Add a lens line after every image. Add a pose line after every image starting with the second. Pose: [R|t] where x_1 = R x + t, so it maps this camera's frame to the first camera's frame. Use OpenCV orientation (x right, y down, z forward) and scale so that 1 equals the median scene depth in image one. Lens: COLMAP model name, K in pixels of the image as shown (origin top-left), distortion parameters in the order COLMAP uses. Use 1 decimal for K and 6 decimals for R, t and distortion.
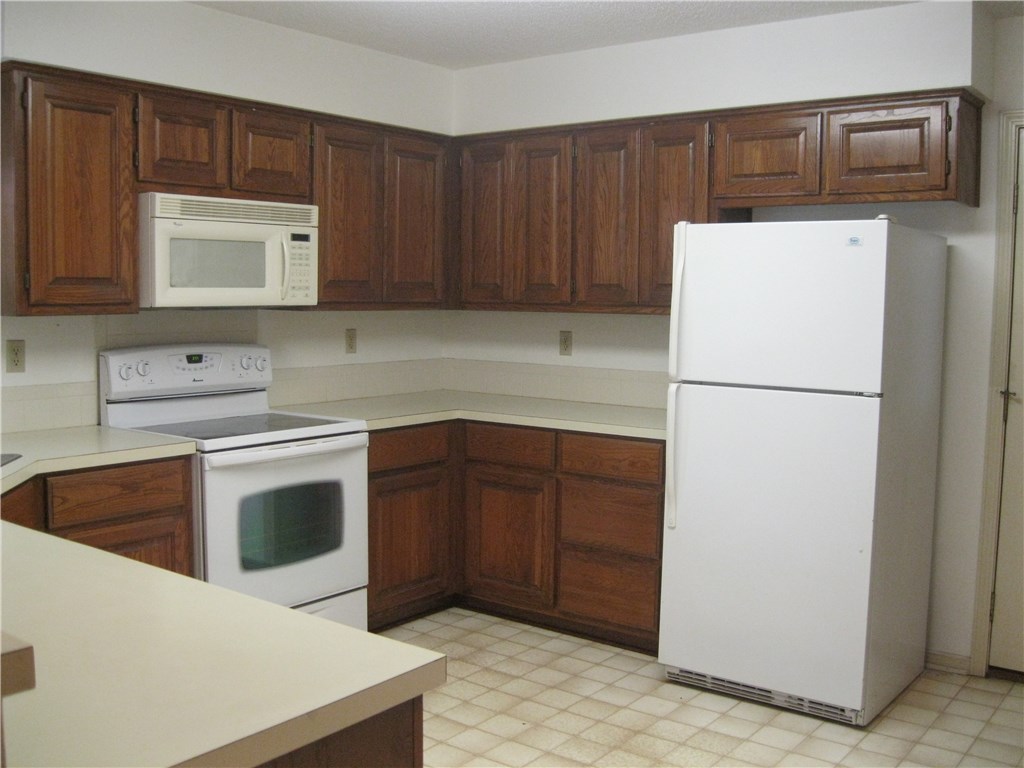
lens RADIAL K [[1033.8, 0, 512.0], [0, 1033.8, 384.0], [0, 0, 1]] dist [-0.120867, -0.004763]
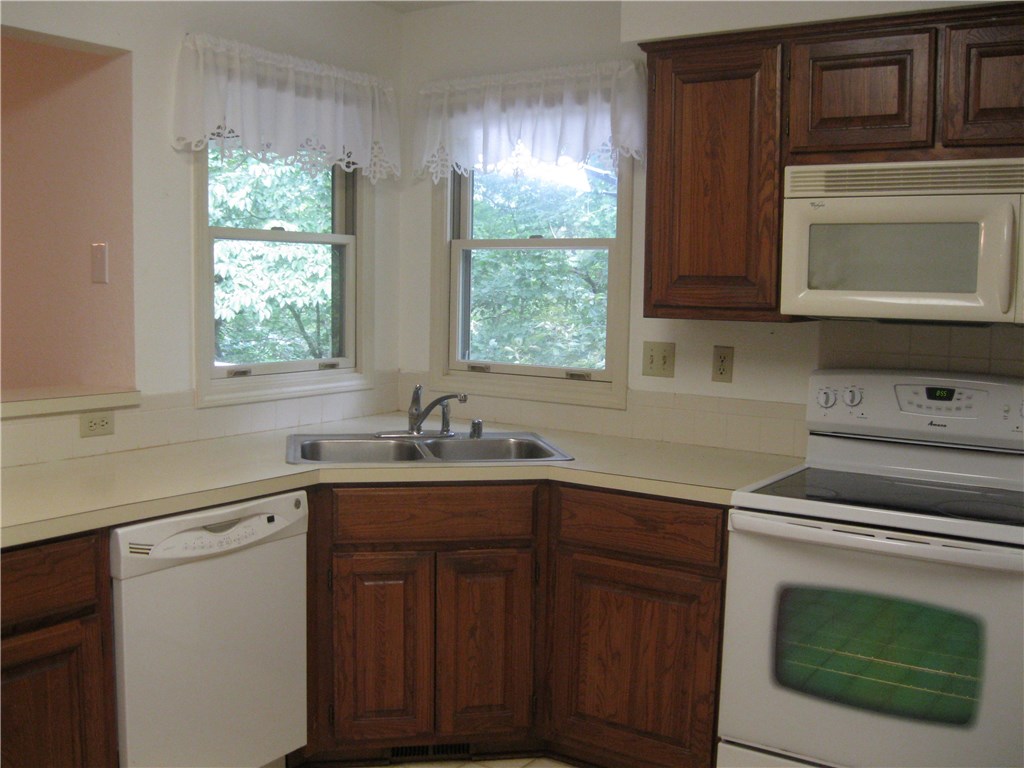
lens RADIAL K [[1033.8, 0, 512.0], [0, 1033.8, 384.0], [0, 0, 1]] dist [-0.120867, -0.004763]
pose [[0.050908, 0.081210, -0.995396, 0.418189], [-0.106025, 0.991495, 0.075469, -0.059930], [0.993060, 0.101695, 0.059085, 0.754784]]
